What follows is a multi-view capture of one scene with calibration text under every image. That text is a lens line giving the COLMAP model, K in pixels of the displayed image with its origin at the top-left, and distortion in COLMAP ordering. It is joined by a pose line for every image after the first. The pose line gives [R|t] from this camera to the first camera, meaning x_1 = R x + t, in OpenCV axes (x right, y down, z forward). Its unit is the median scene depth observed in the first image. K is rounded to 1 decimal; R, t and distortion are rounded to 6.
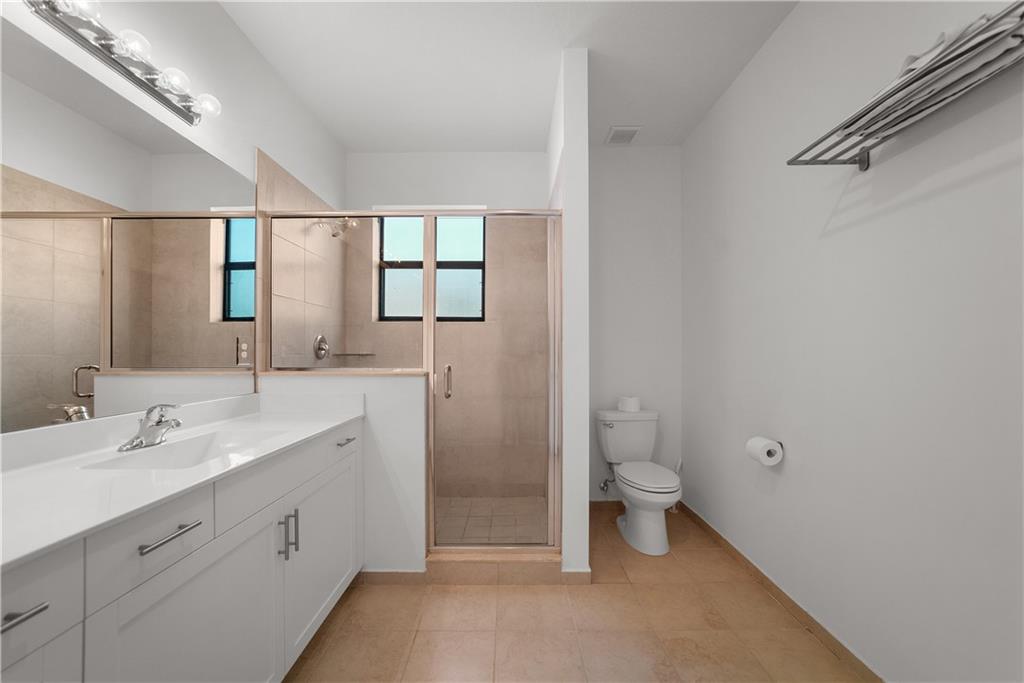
lens RADIAL K [[406.2, 0, 512.7], [0, 406.2, 352.2], [0, 0, 1]] dist [-0.016994, 0.006667]
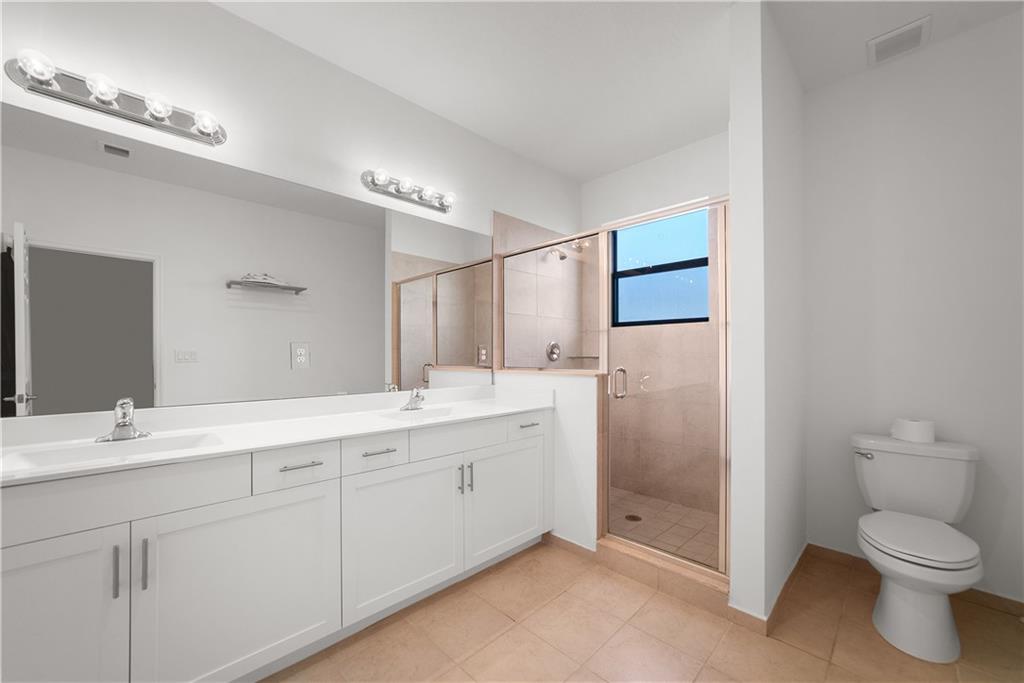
lens RADIAL K [[396.1, 0, 490.8], [0, 396.1, 354.4], [0, 0, 1]] dist [-0.001070, 0.000935]
pose [[0.693393, -0.003358, -0.720551, 0.371251], [0.003027, 0.999994, -0.001746, -0.001814], [0.720553, -0.000971, 0.693399, 0.031449]]
